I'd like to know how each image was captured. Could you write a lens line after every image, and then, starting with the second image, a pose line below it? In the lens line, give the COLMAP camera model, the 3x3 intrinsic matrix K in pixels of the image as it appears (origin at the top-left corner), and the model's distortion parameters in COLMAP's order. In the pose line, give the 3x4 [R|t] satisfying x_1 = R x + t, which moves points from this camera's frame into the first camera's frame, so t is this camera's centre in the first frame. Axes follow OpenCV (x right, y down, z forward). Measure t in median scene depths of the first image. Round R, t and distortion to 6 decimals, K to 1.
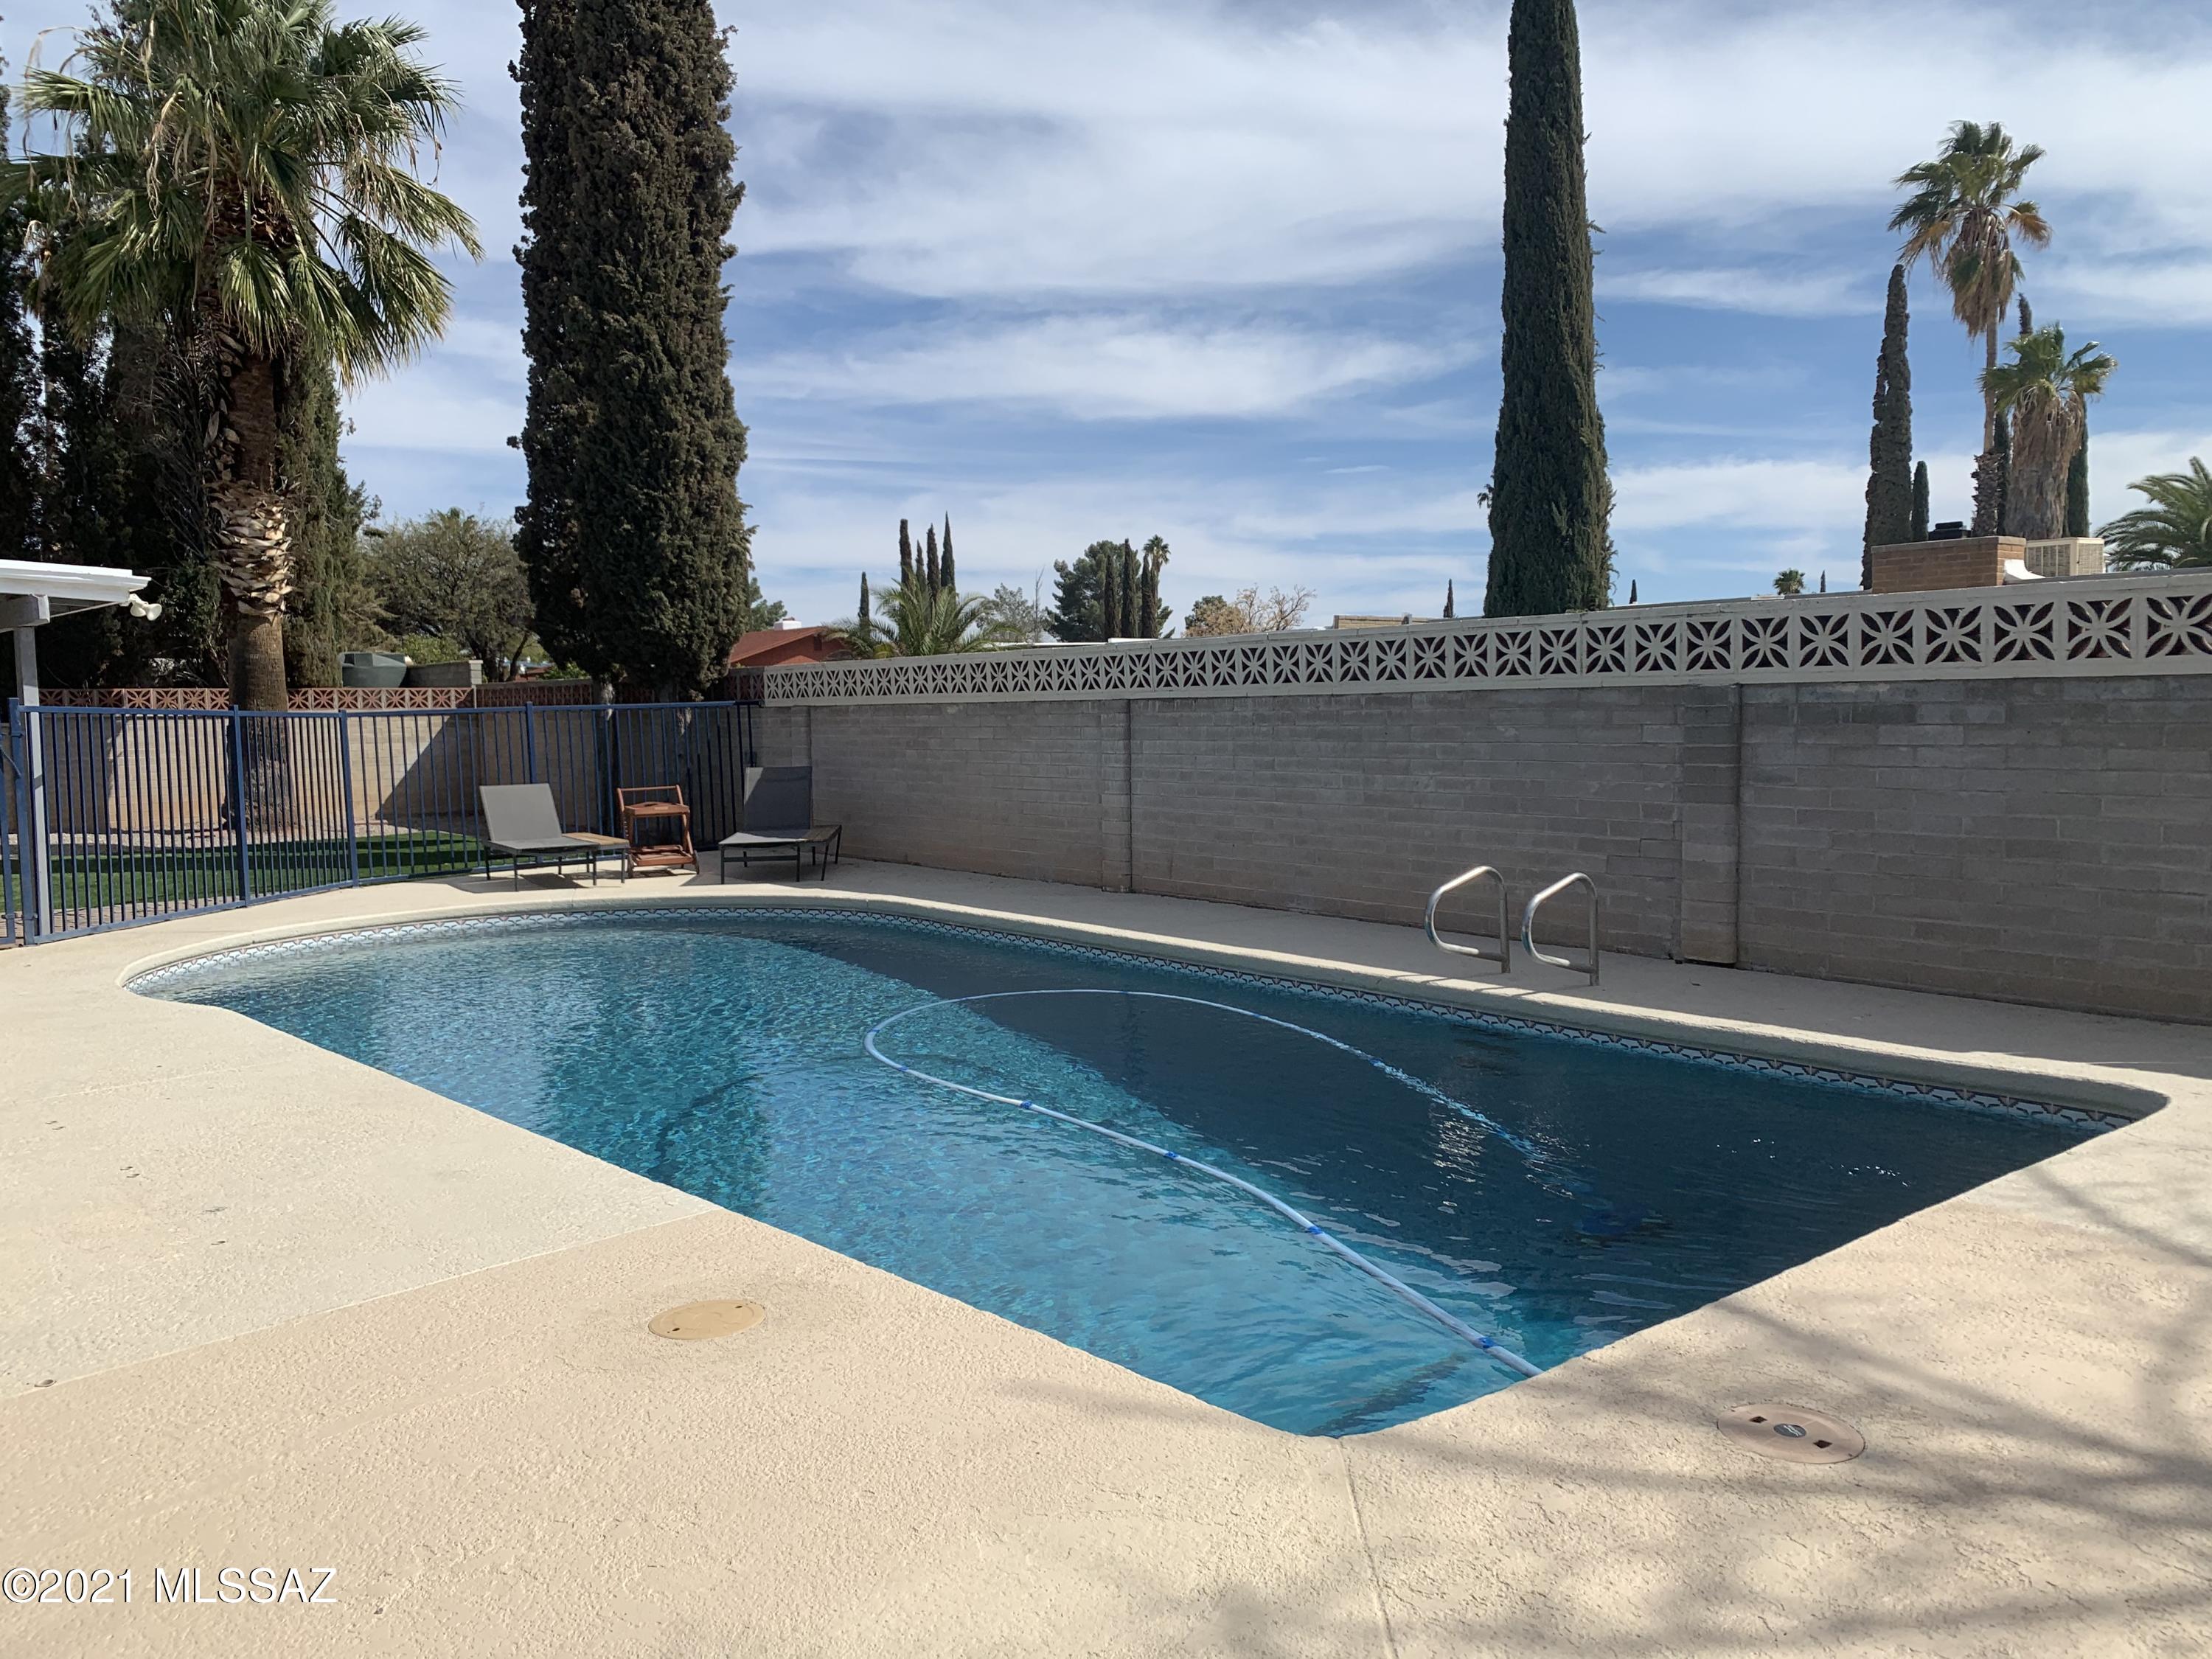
lens RADIAL K [[1678.6, 0, 1109.3], [0, 1678.6, 810.7], [0, 0, 1]] dist [0.060709, -0.081425]
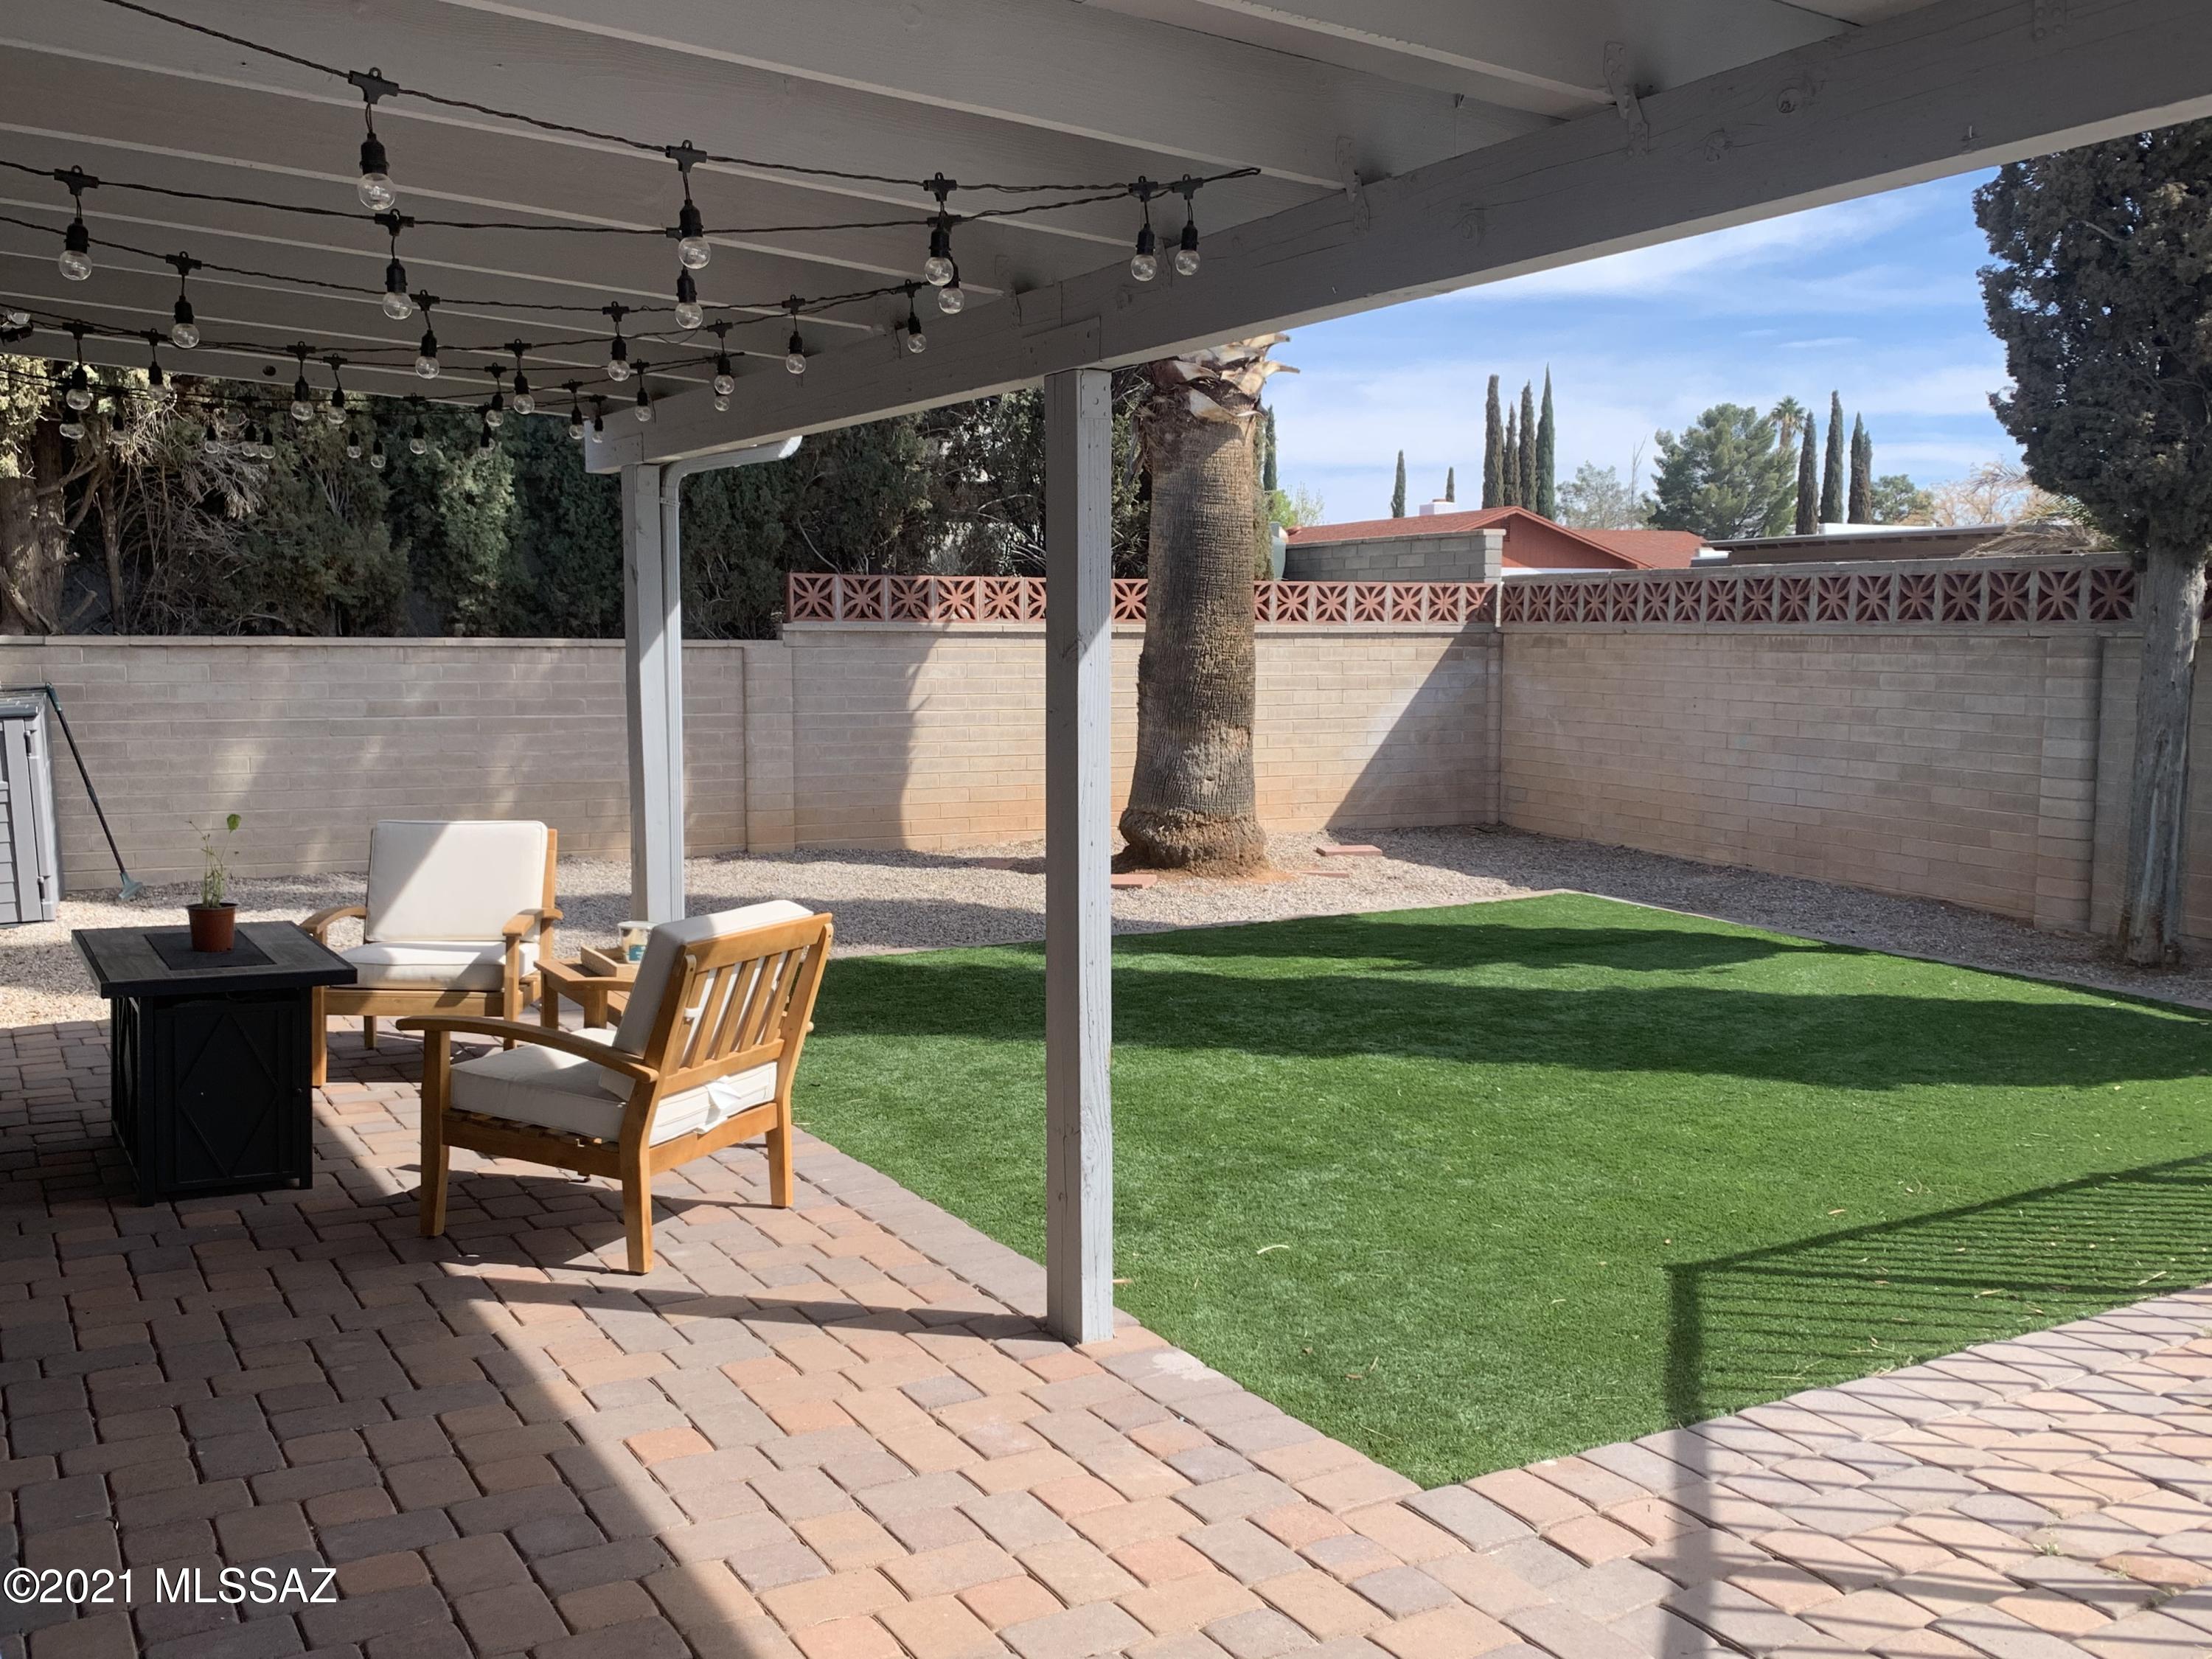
lens RADIAL K [[1981.3, 0, 1099.3], [0, 1981.3, 822.0], [0, 0, 1]] dist [0.084531, -0.148463]
pose [[0.965220, 0.045009, -0.257536, -0.389271], [-0.034404, 0.998370, 0.045542, -0.027728], [0.259166, -0.035097, 0.965195, 0.453020]]
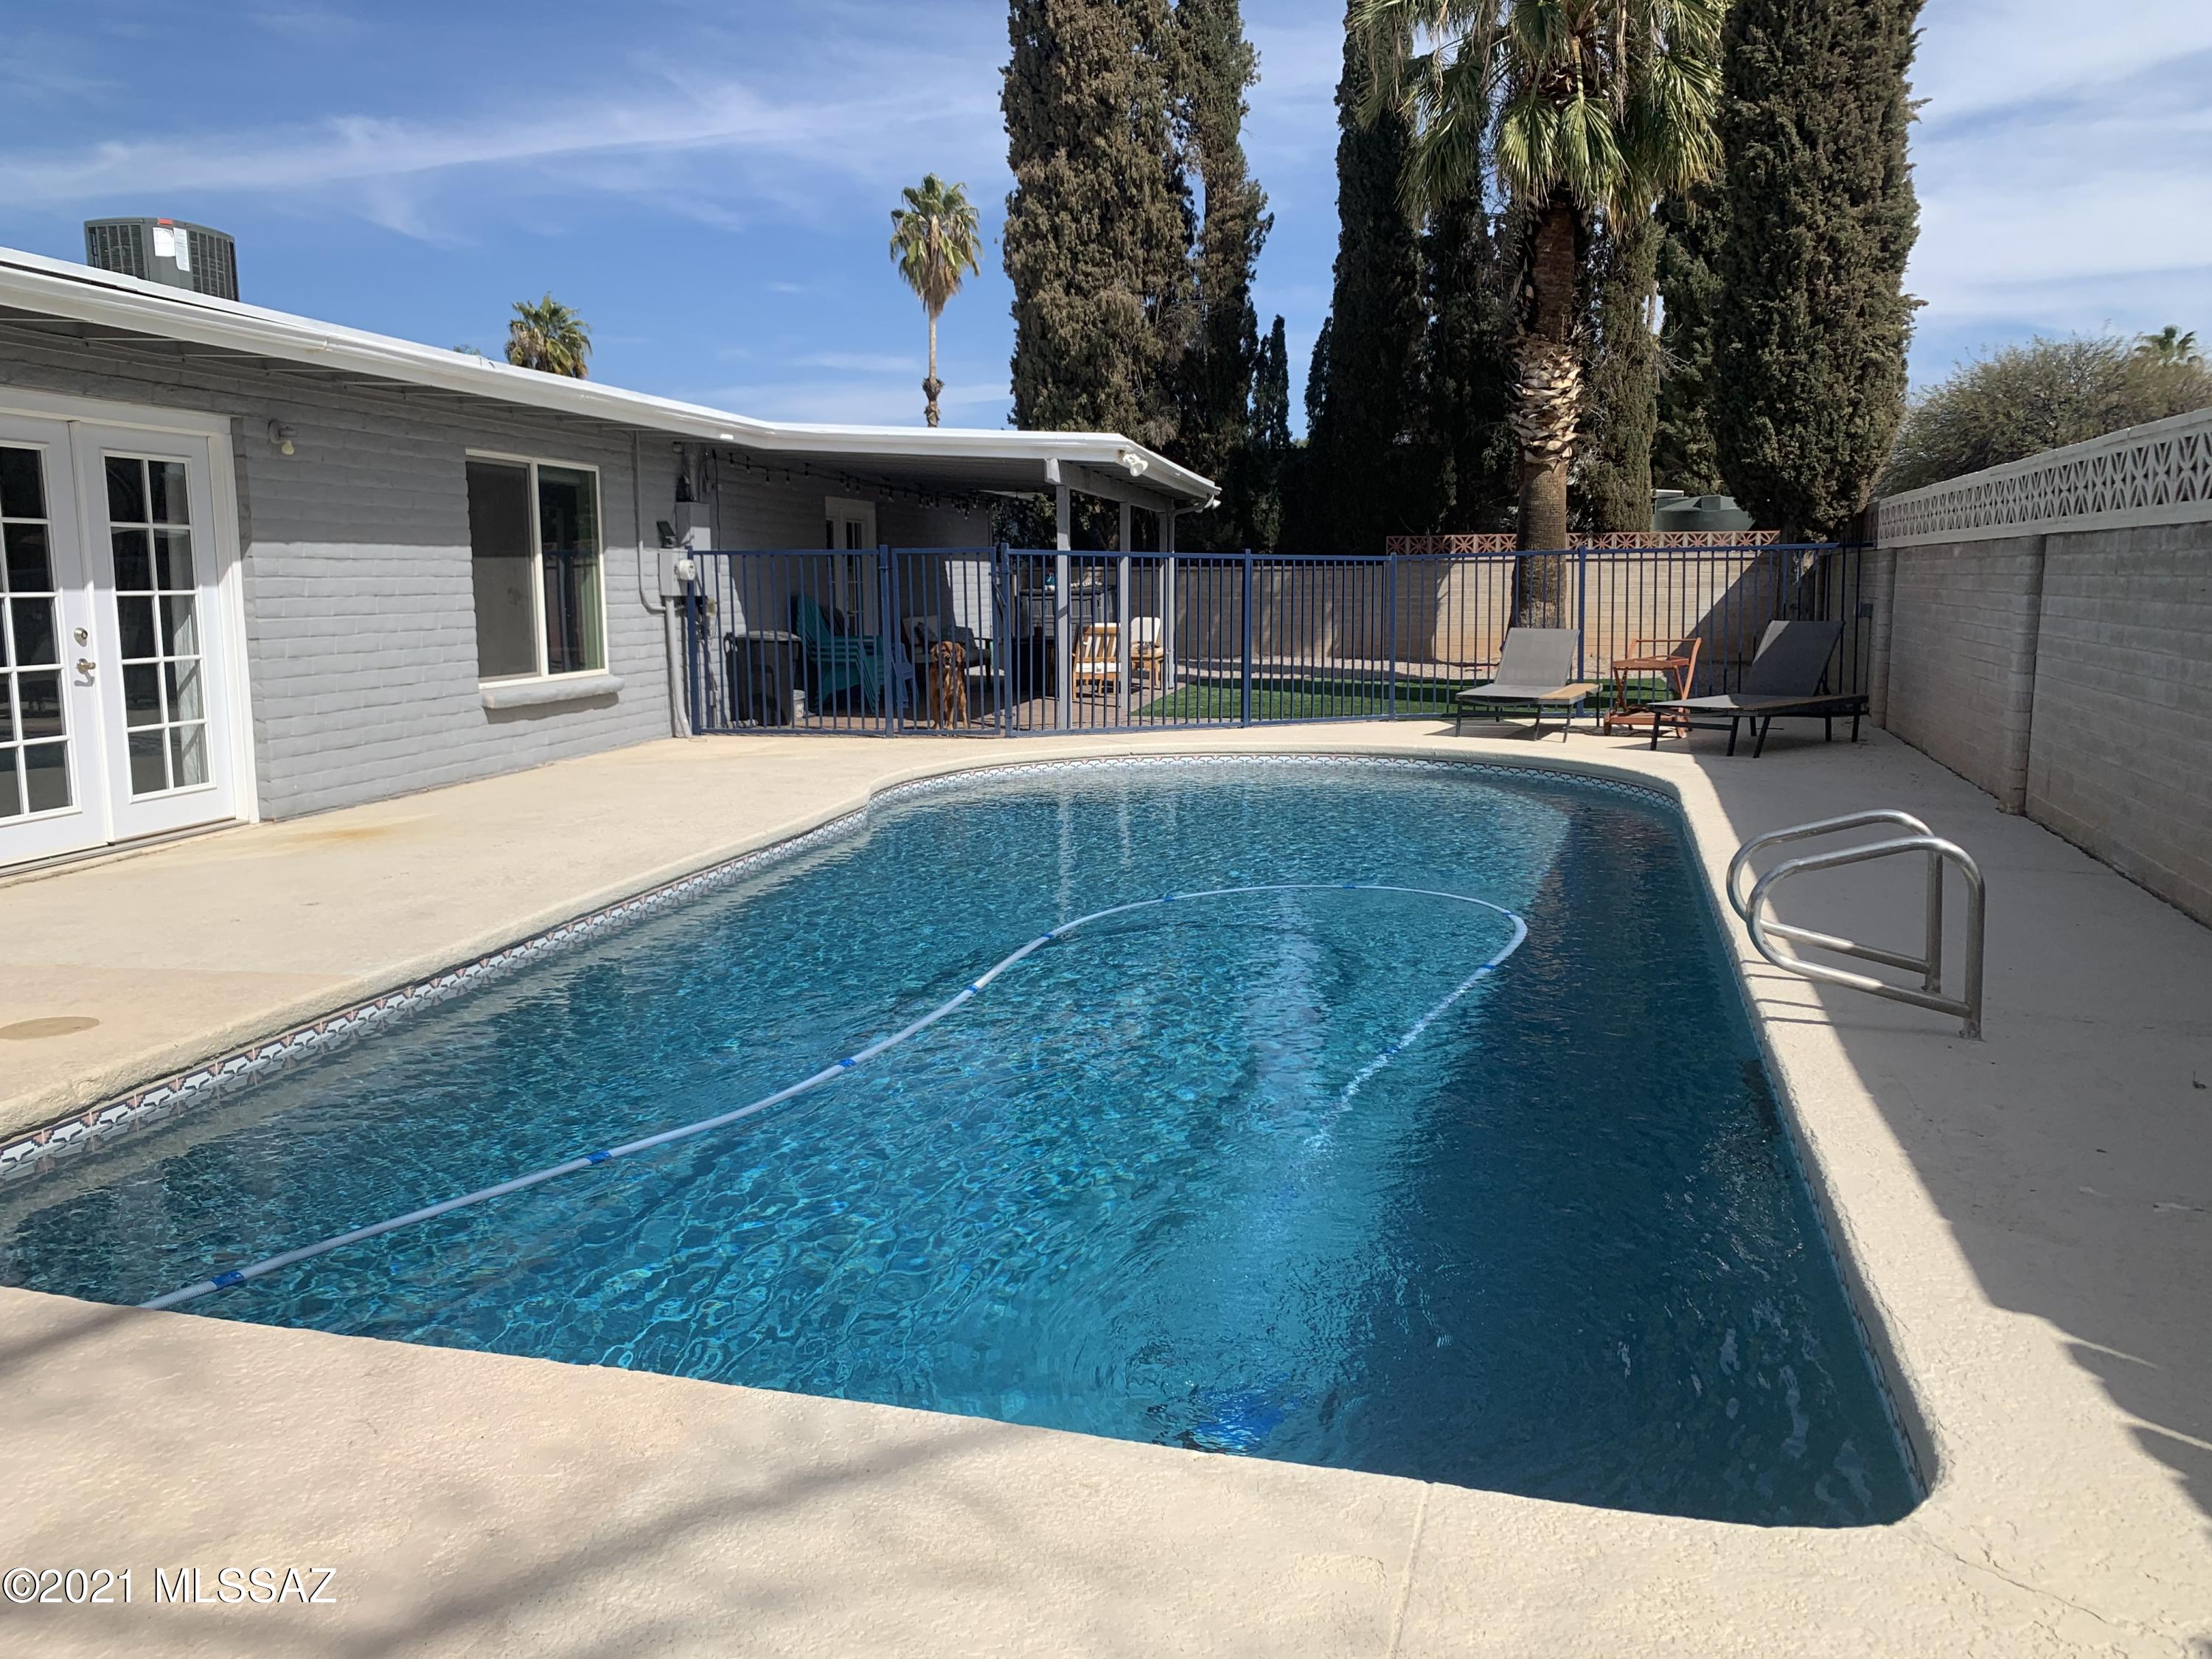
lens RADIAL K [[1678.6, 0, 1121.2], [0, 1678.6, 814.1], [0, 0, 1]] dist [0.060709, -0.081425]
pose [[0.592643, 0.125913, -0.795563, 0.211349], [-0.051546, 0.991610, 0.118543, -0.009286], [0.803814, -0.029246, 0.594161, 0.155832]]
